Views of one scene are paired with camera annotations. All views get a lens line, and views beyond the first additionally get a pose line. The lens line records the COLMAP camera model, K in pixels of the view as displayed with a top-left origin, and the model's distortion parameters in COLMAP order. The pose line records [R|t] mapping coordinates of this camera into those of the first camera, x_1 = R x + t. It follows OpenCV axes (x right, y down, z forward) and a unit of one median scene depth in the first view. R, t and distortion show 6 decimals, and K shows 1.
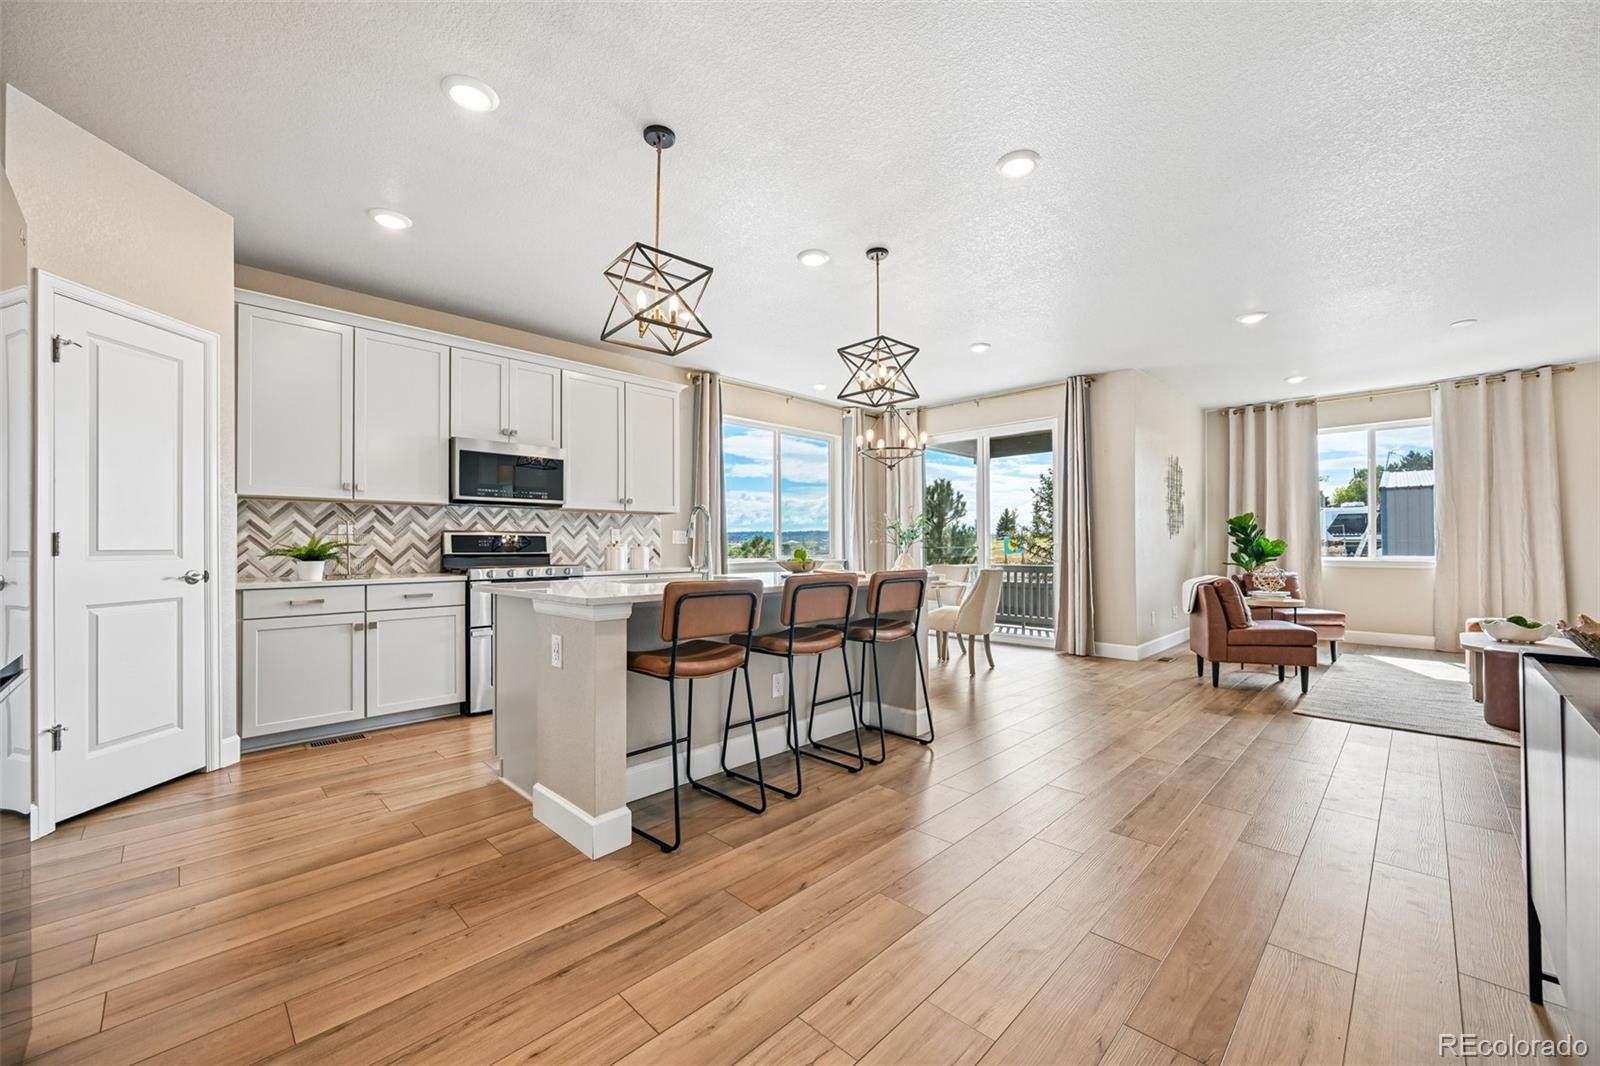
lens RADIAL K [[624.4, 0, 803.9], [0, 624.4, 538.9], [0, 0, 1]] dist [-0.002958, 0.001015]
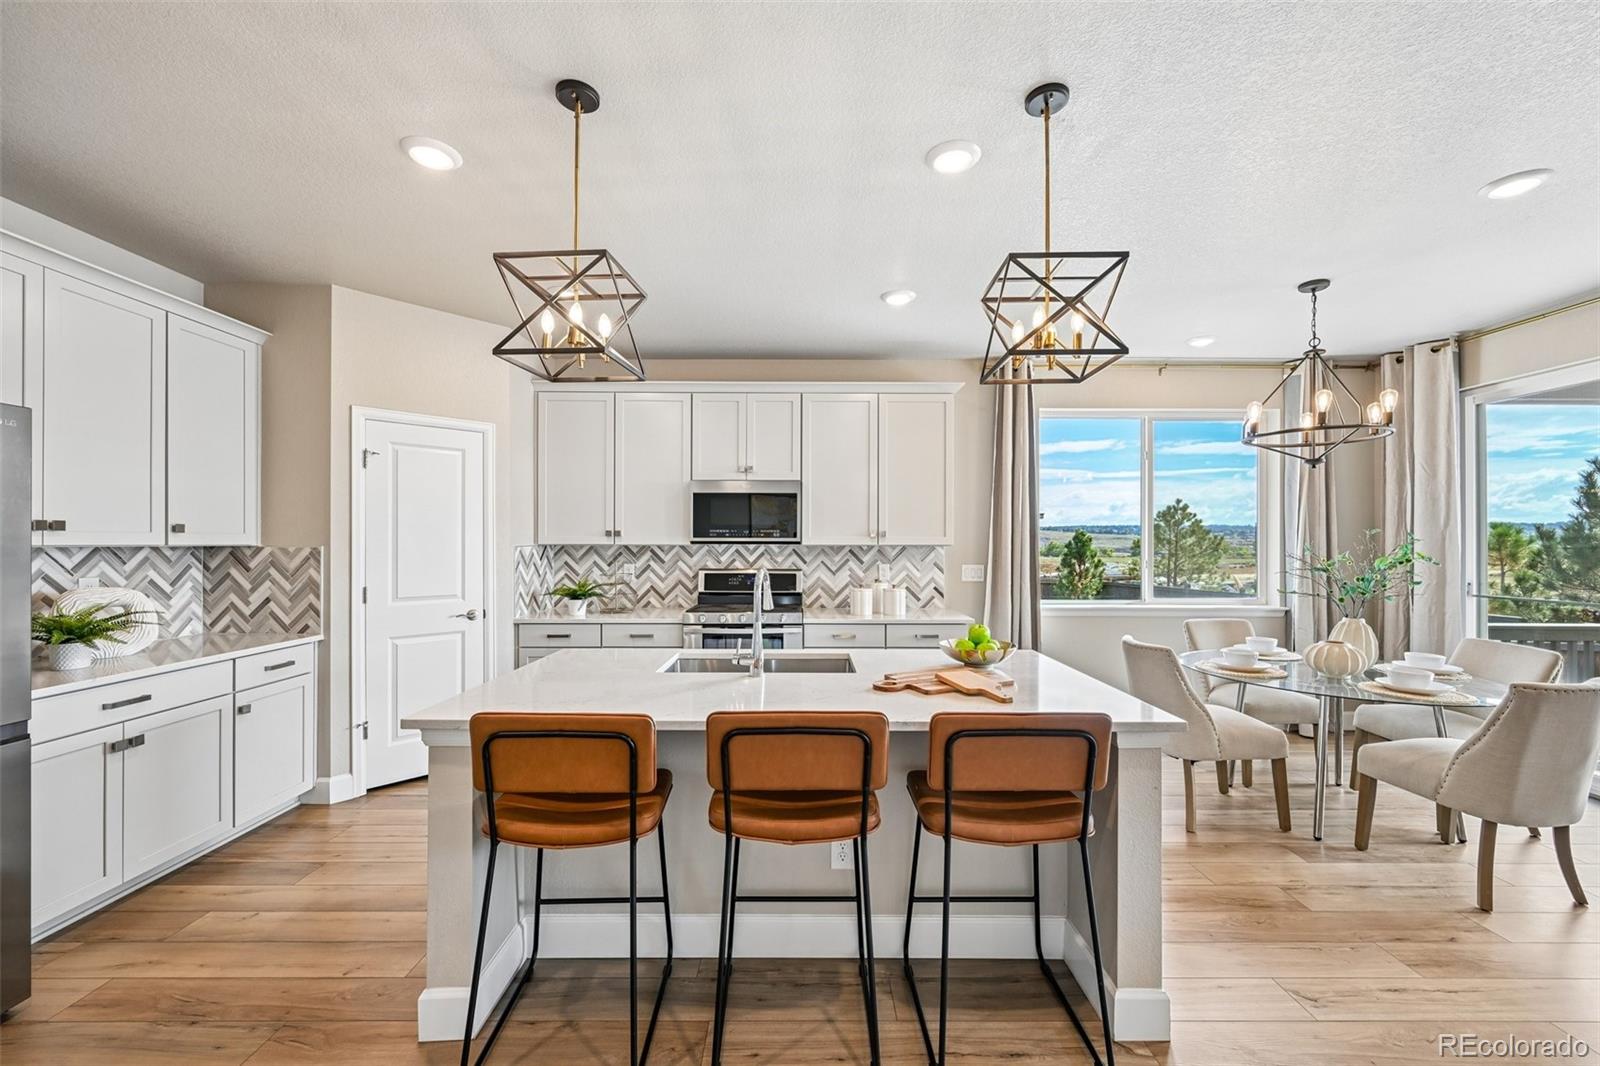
lens RADIAL K [[624.4, 0, 804.4], [0, 624.4, 542.1], [0, 0, 1]] dist [-0.002958, 0.001015]
pose [[0.706781, 0.005198, -0.707414, 0.280851], [0.002926, 0.999943, 0.010271, -0.066959], [0.707427, -0.009329, 0.706725, 0.376395]]
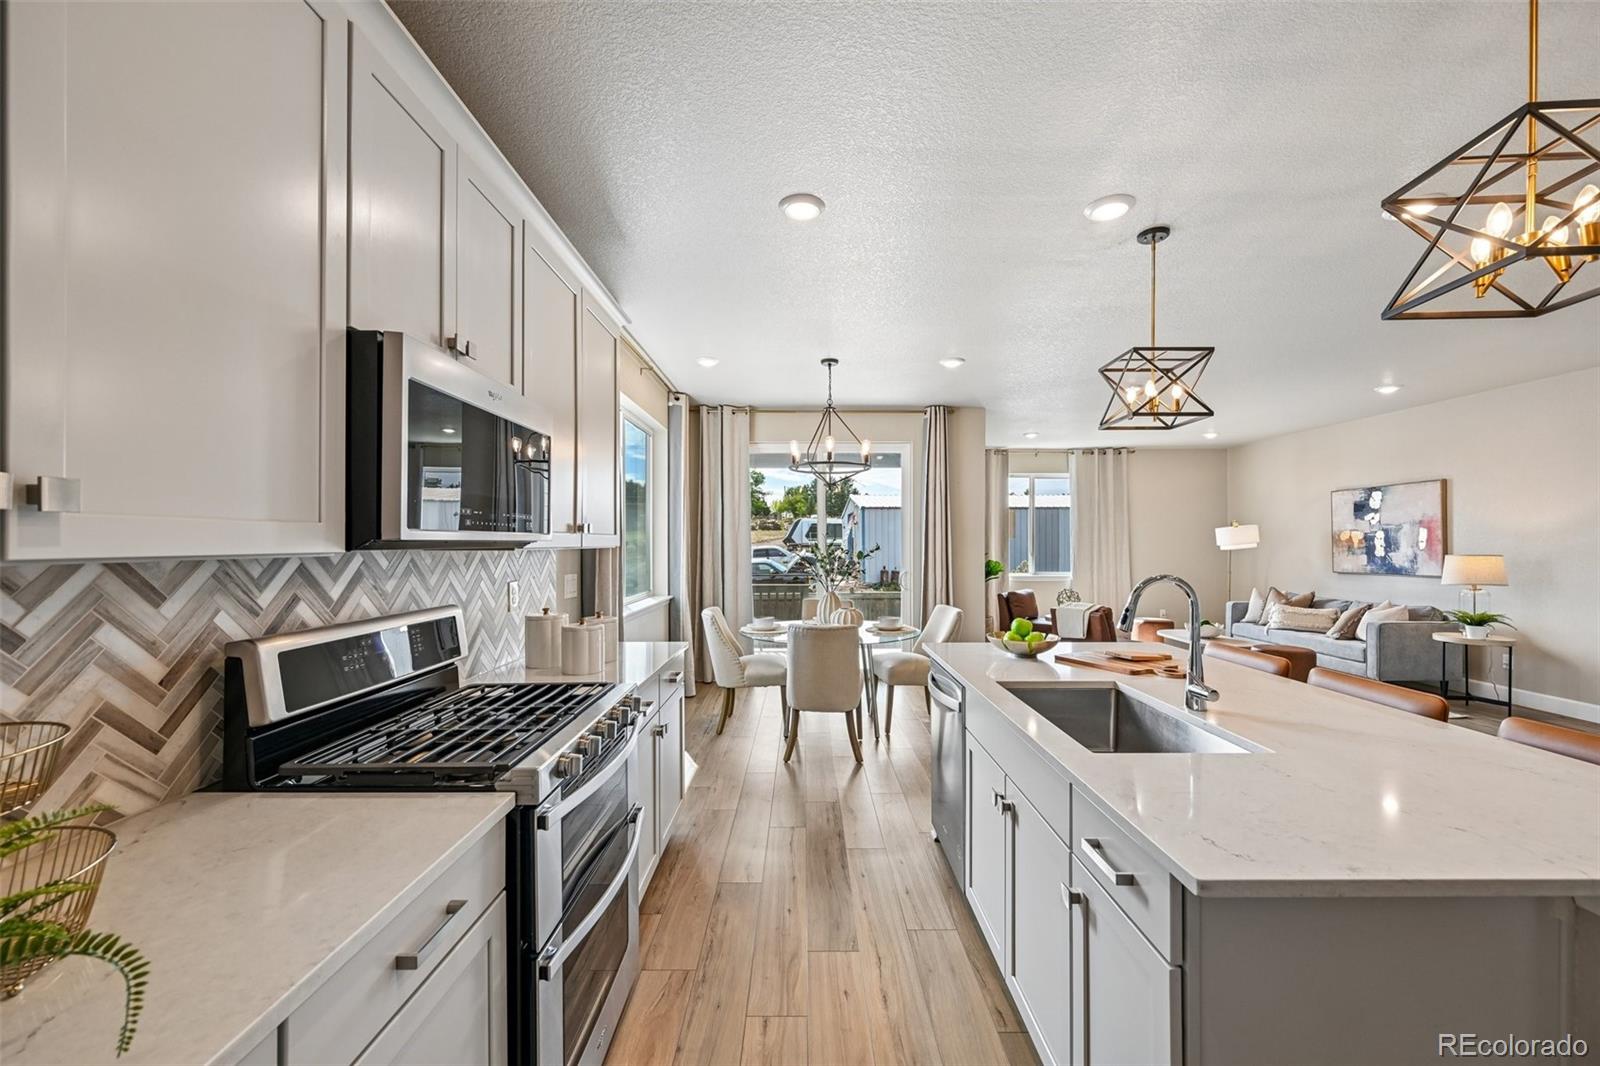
lens RADIAL K [[624.4, 0, 800.9], [0, 624.4, 539.5], [0, 0, 1]] dist [-0.002958, 0.001015]
pose [[0.713451, 0.005528, 0.700683, -0.583914], [-0.010005, 0.999947, 0.002299, -0.062162], [-0.700634, -0.008651, 0.713469, 0.603533]]
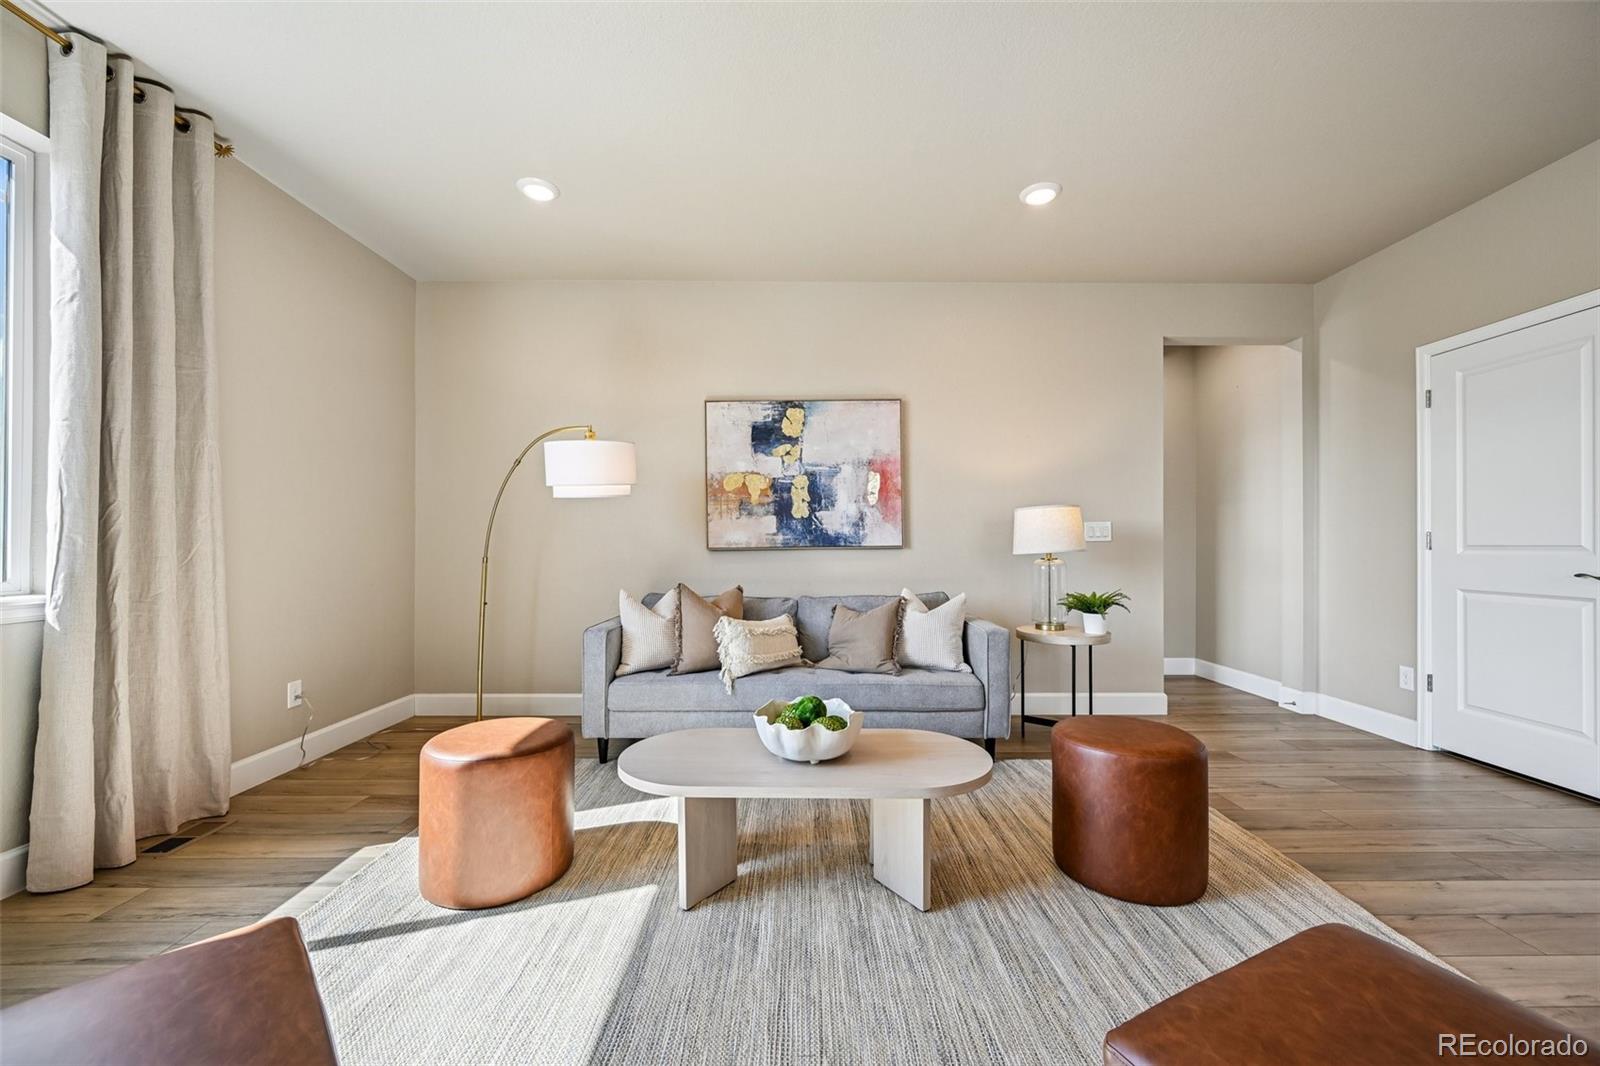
lens RADIAL K [[624.4, 0, 806.5], [0, 624.4, 535.1], [0, 0, 1]] dist [-0.002958, 0.001015]
pose [[-0.702953, 0.012167, 0.711132, 0.802207], [-0.007765, 0.999663, -0.024779, 0.013481], [-0.711194, -0.022940, -0.702622, 1.308337]]
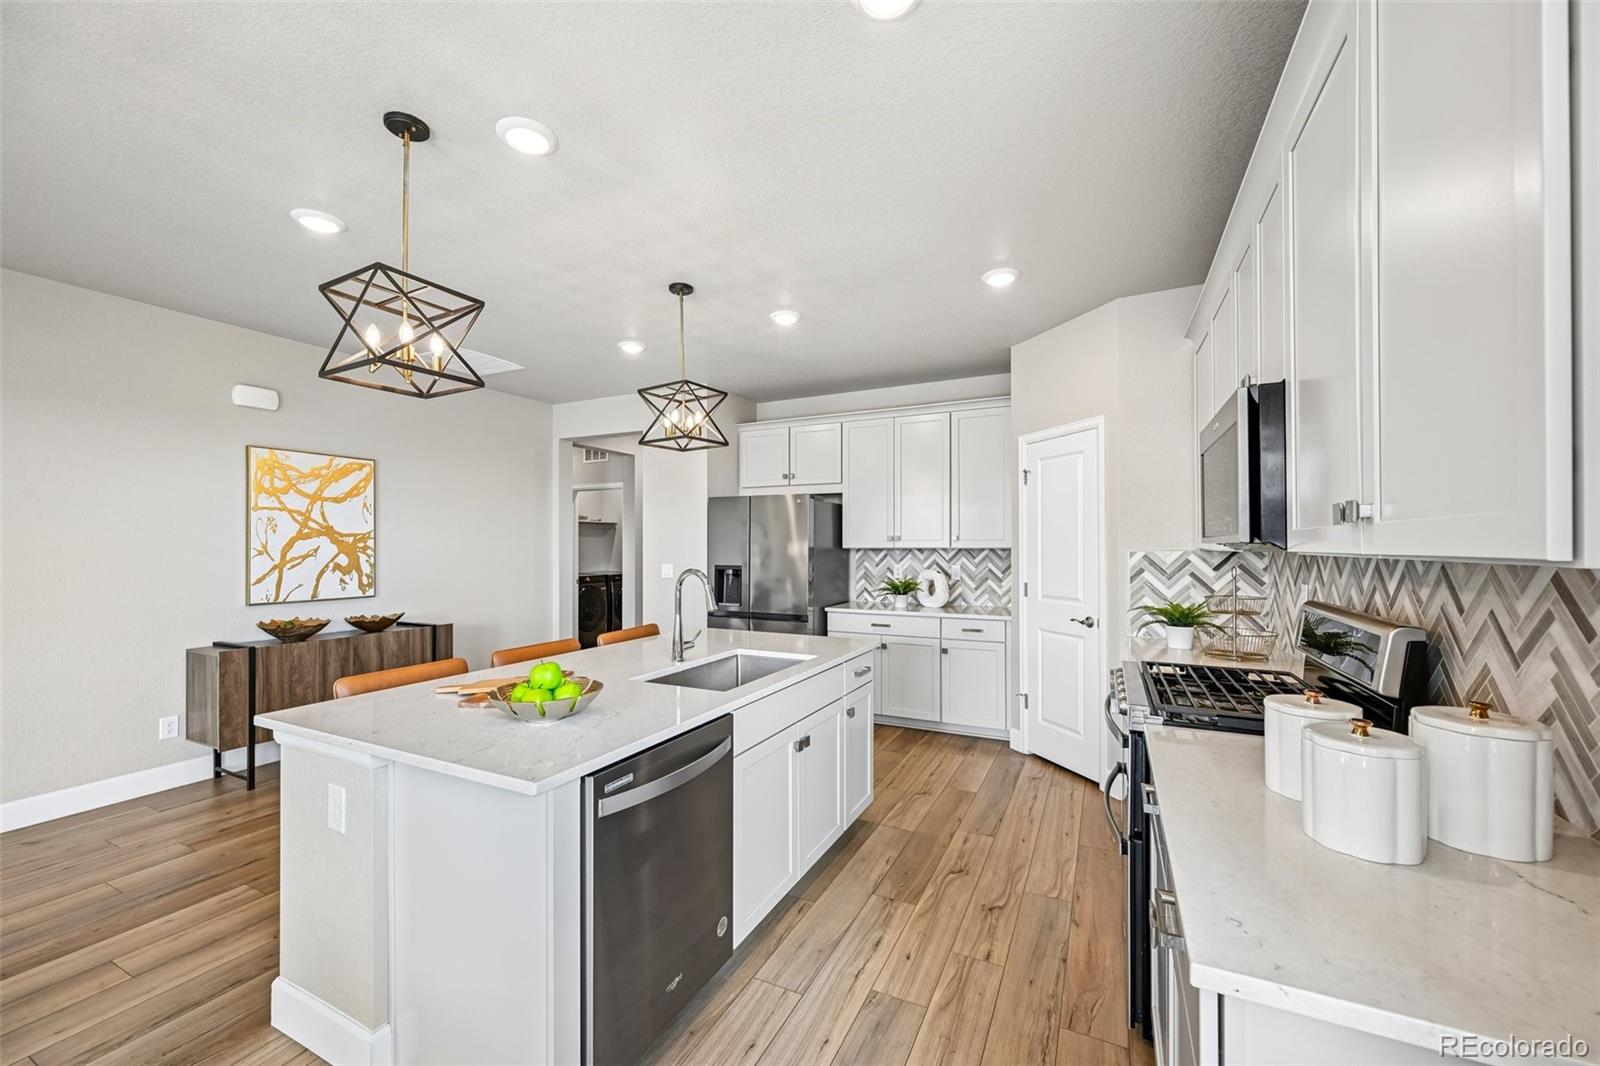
lens RADIAL K [[624.4, 0, 807.1], [0, 624.4, 539.4], [0, 0, 1]] dist [-0.002958, 0.001015]
pose [[-0.947068, 0.001811, -0.321028, -0.034856], [0.008219, 0.999793, -0.018607, -0.055620], [0.320928, -0.020261, -0.946887, 1.314407]]
